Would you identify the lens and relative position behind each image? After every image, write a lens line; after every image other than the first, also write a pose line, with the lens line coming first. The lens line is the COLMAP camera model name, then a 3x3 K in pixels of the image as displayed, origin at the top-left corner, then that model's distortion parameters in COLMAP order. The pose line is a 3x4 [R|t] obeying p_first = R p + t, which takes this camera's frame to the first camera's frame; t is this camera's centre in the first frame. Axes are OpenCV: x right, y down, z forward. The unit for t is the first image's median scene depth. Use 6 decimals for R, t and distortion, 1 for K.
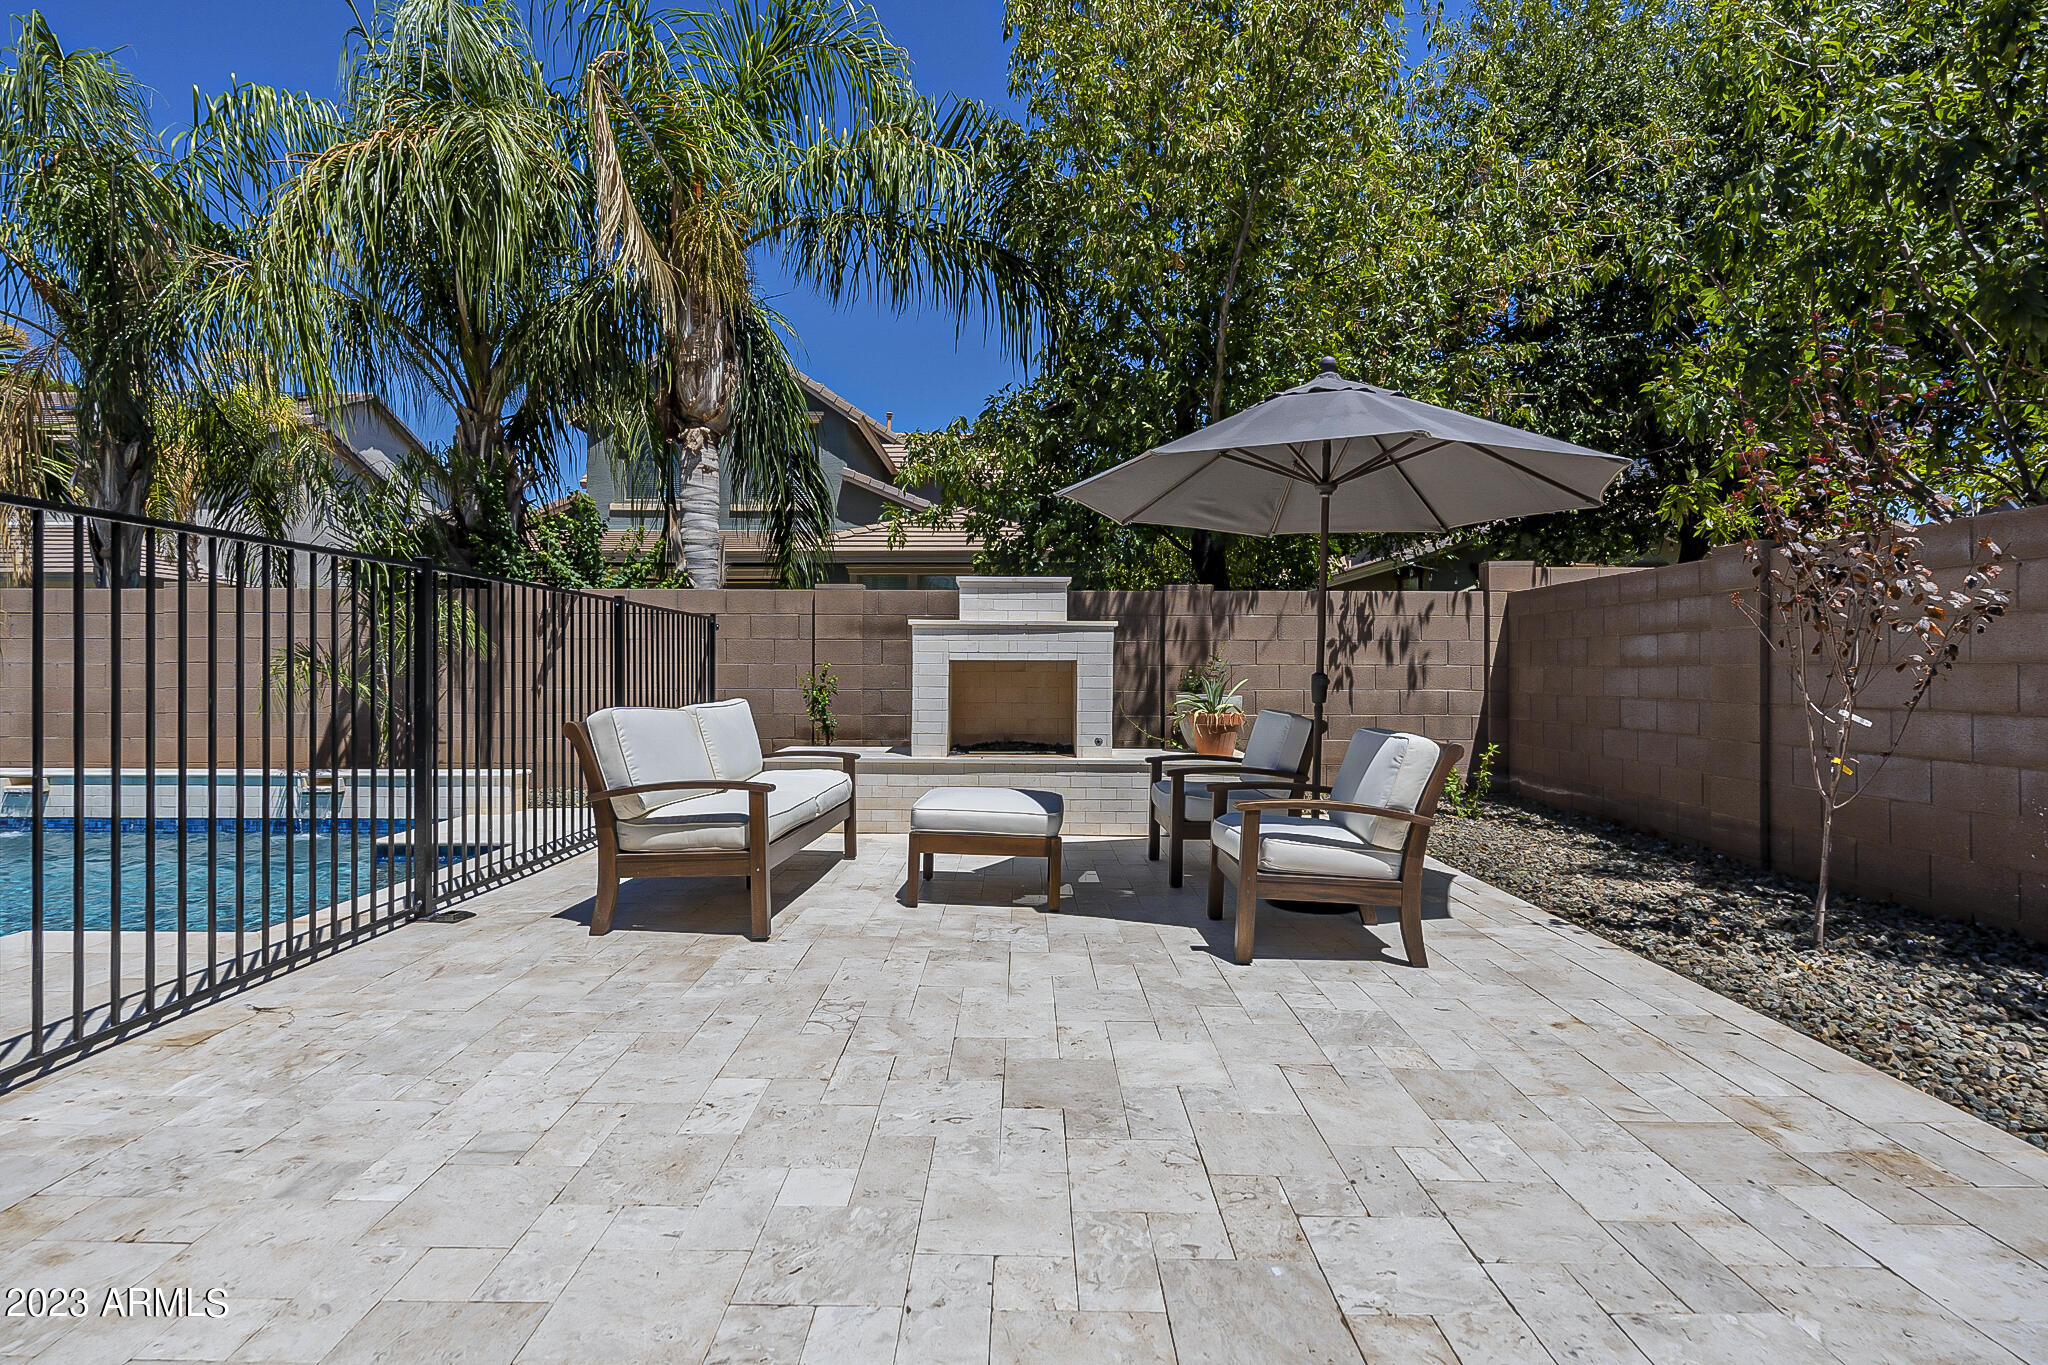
lens RADIAL K [[1012.2, 0, 1021.5], [0, 1012.2, 662.8], [0, 0, 1]] dist [-0.005445, 0.001067]
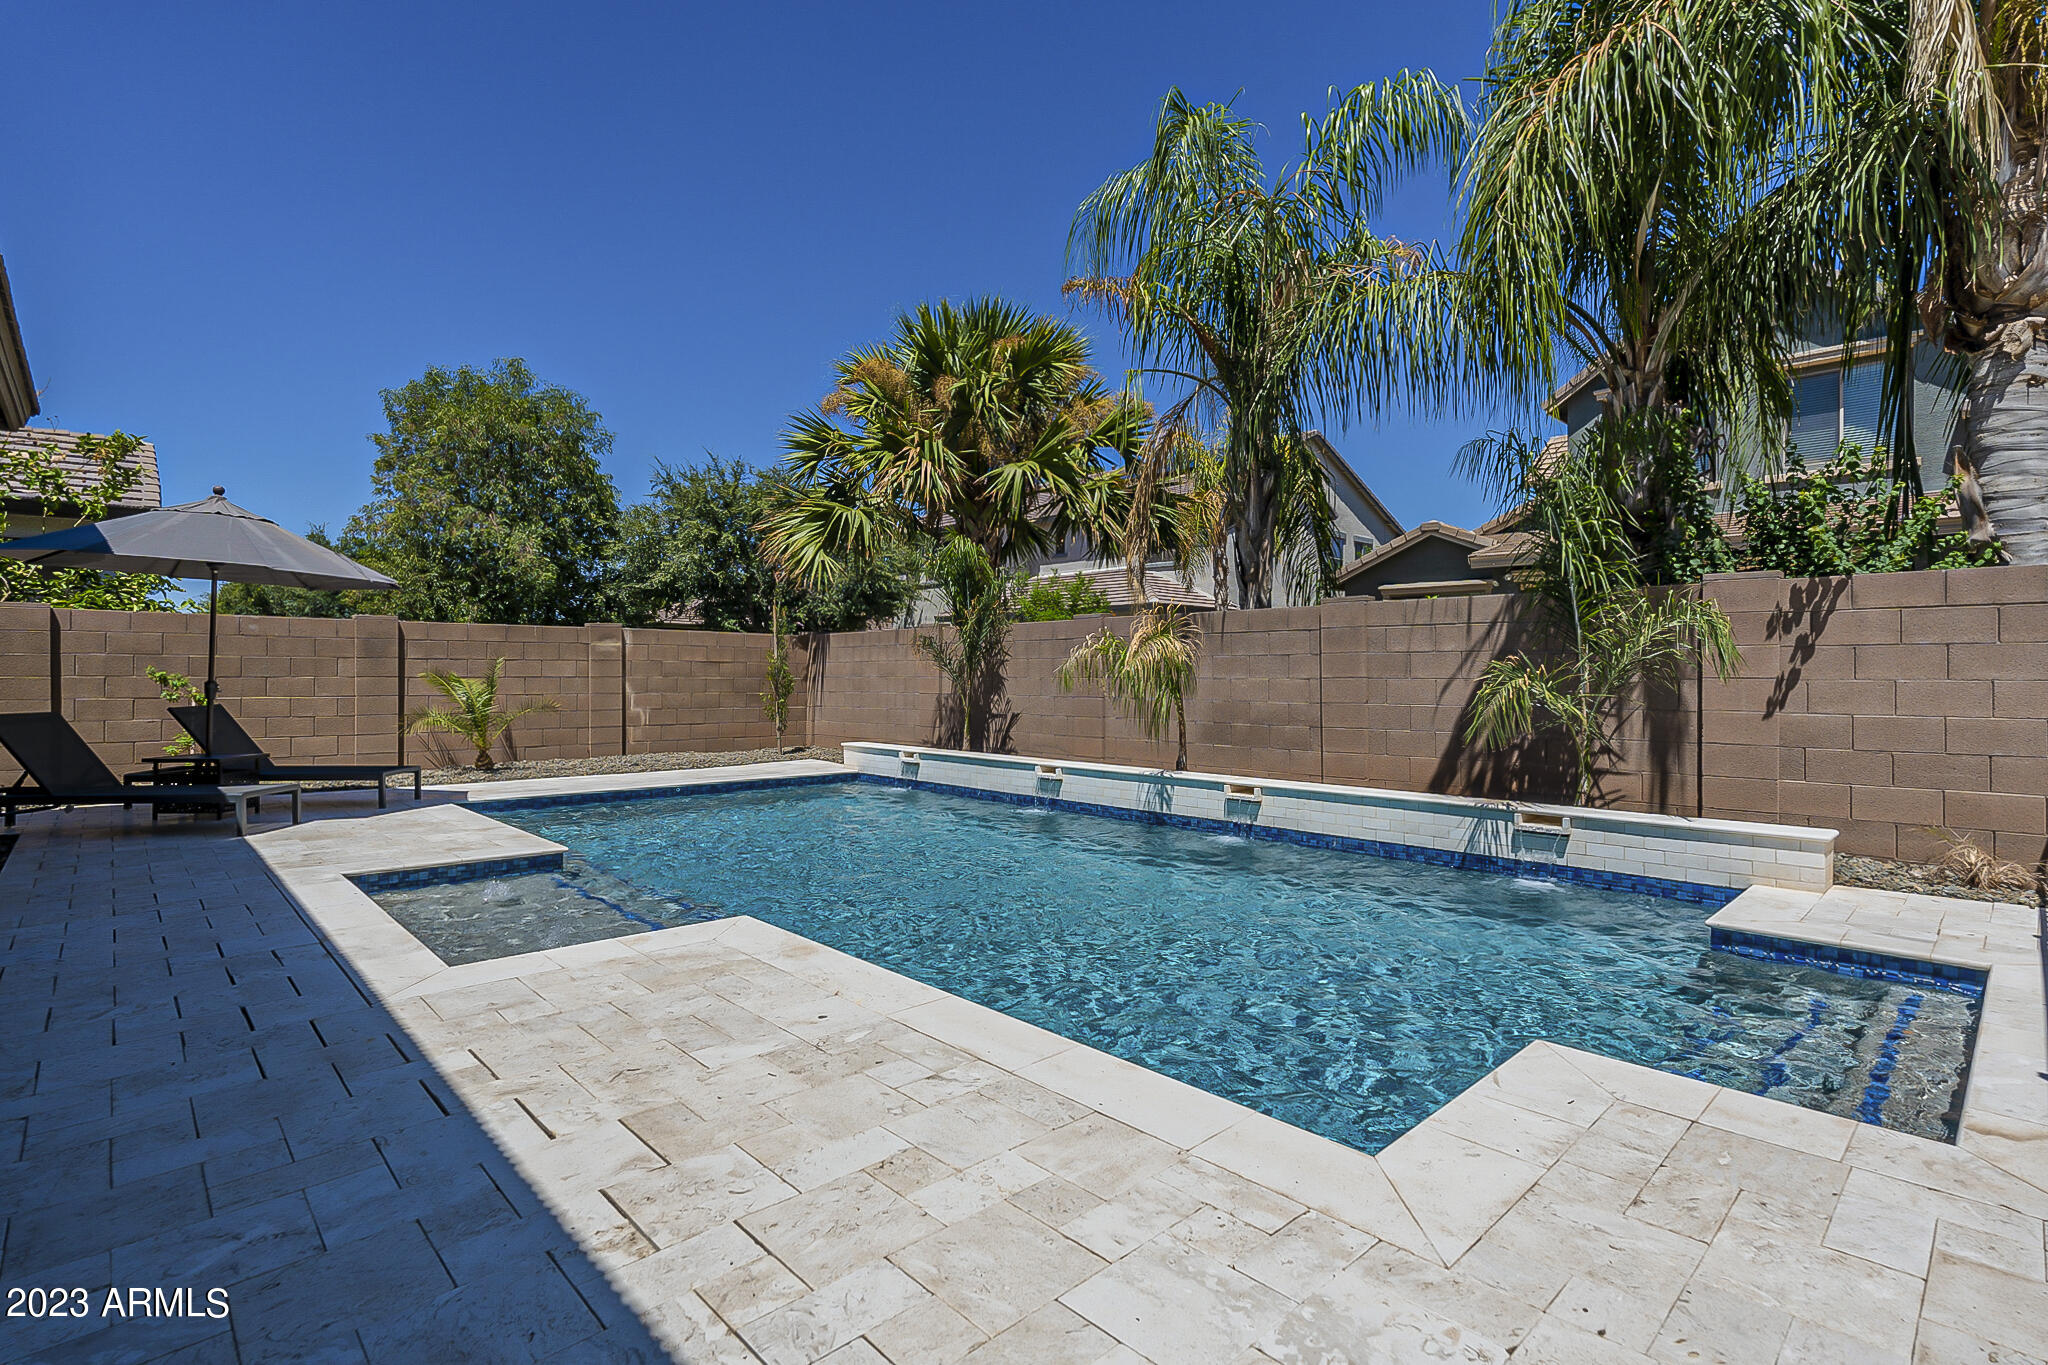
lens RADIAL K [[983.8, 0, 1014.2], [0, 983.8, 681.9], [0, 0, 1]] dist [-0.003526, -0.000450]
pose [[0.680207, 0.004022, -0.733009, -0.781578], [0.004435, 0.999944, 0.009603, -0.016598], [0.733007, -0.009783, 0.680151, 0.229204]]
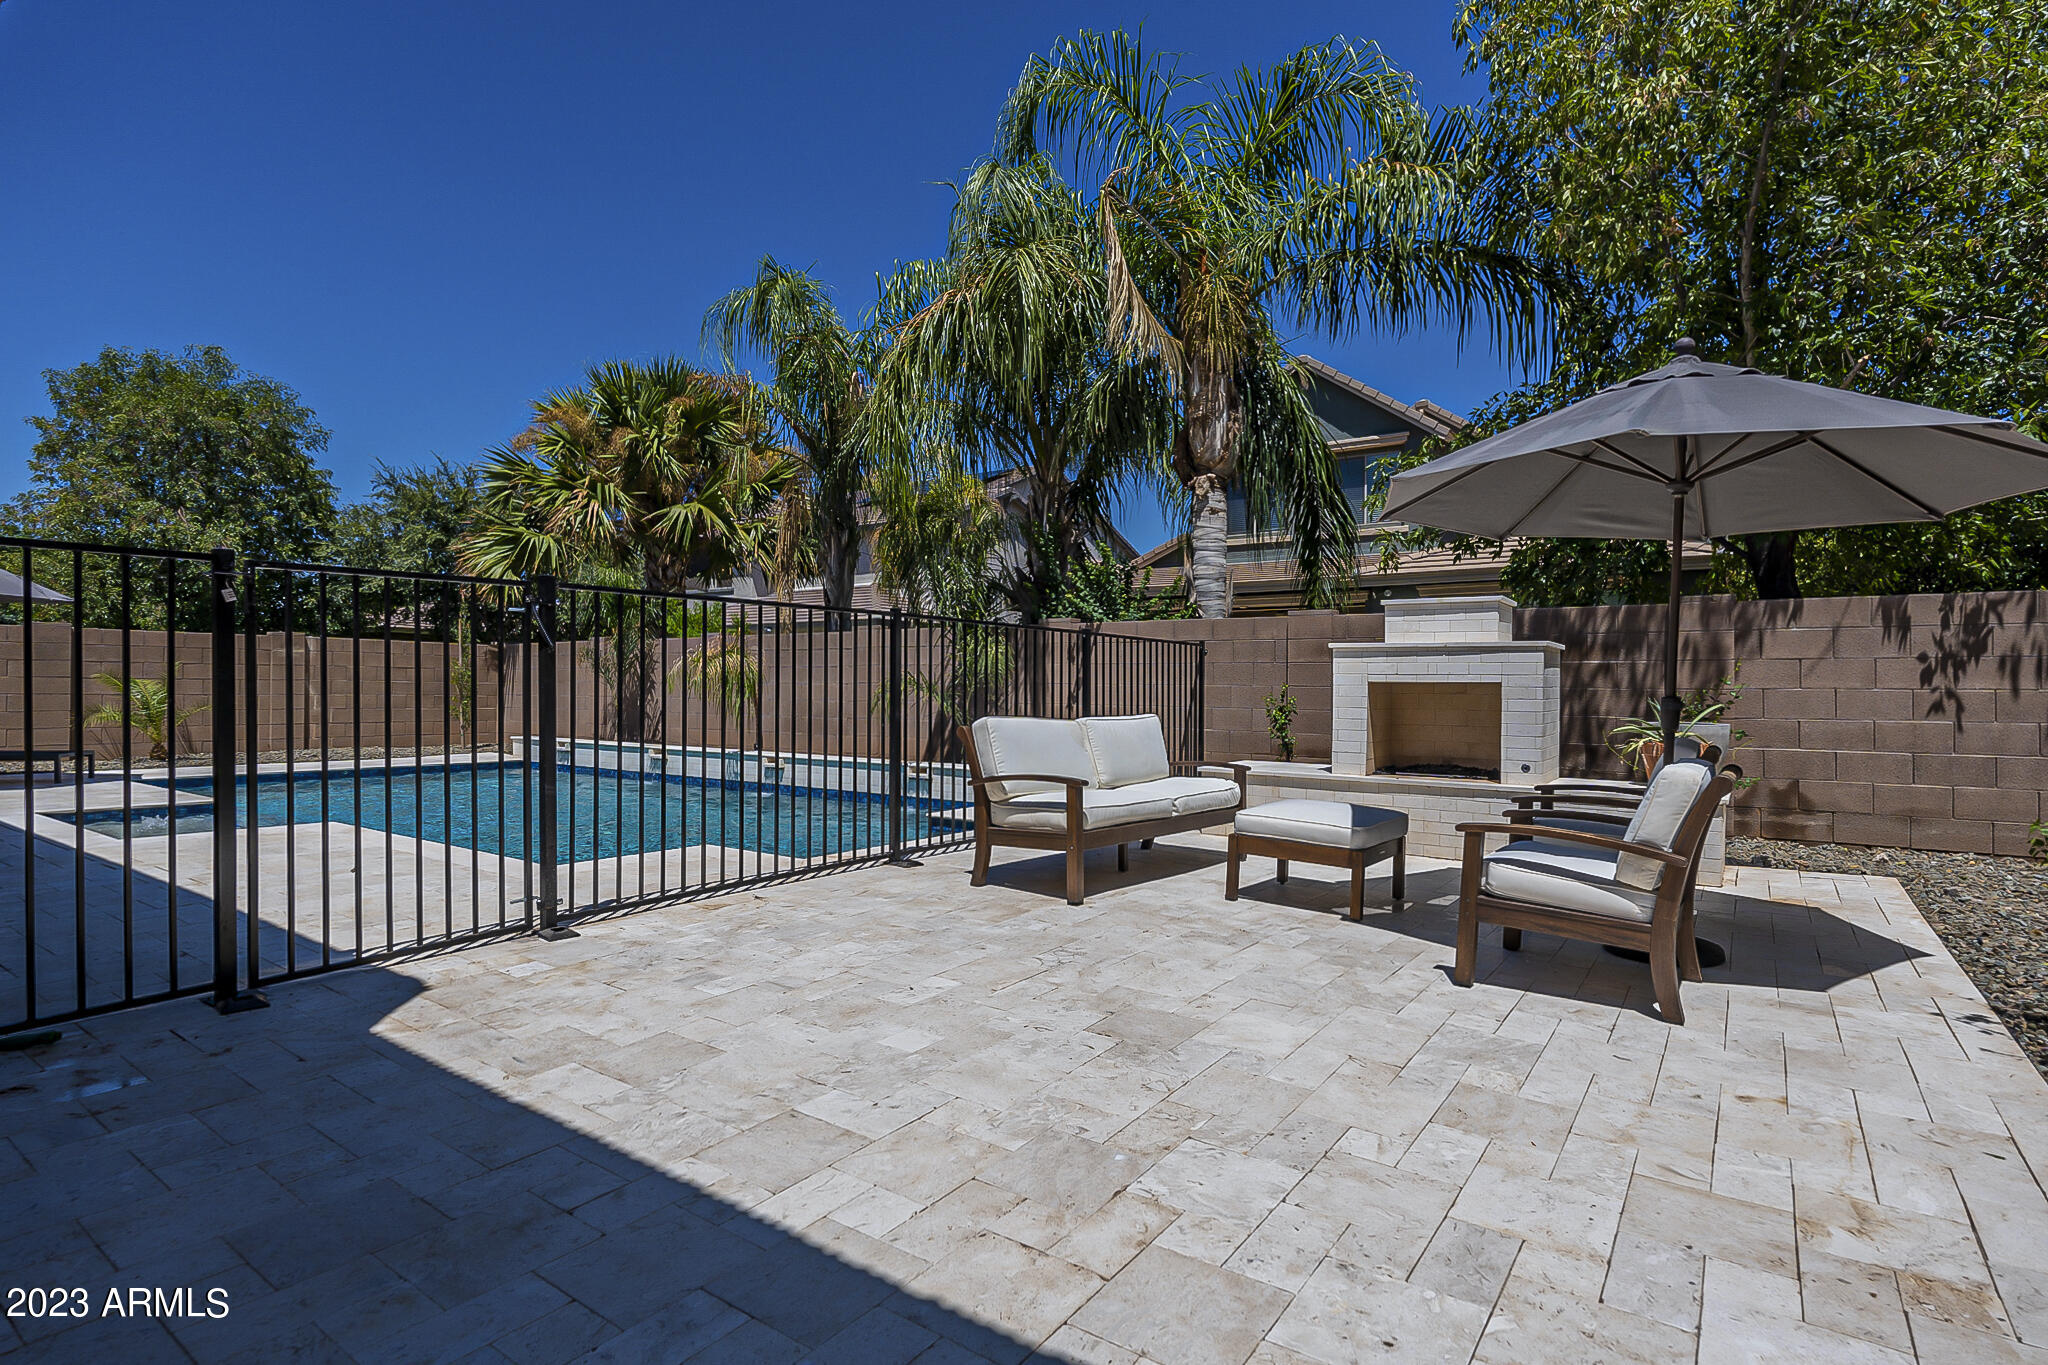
lens RADIAL K [[1012.2, 0, 1053.0], [0, 1012.2, 681.6], [0, 0, 1]] dist [-0.005445, 0.001067]
pose [[0.824754, 0.001085, -0.565491, 0.462544], [-0.003335, 0.999990, -0.002945, 0.002456], [0.565482, 0.004315, 0.824750, -0.053206]]
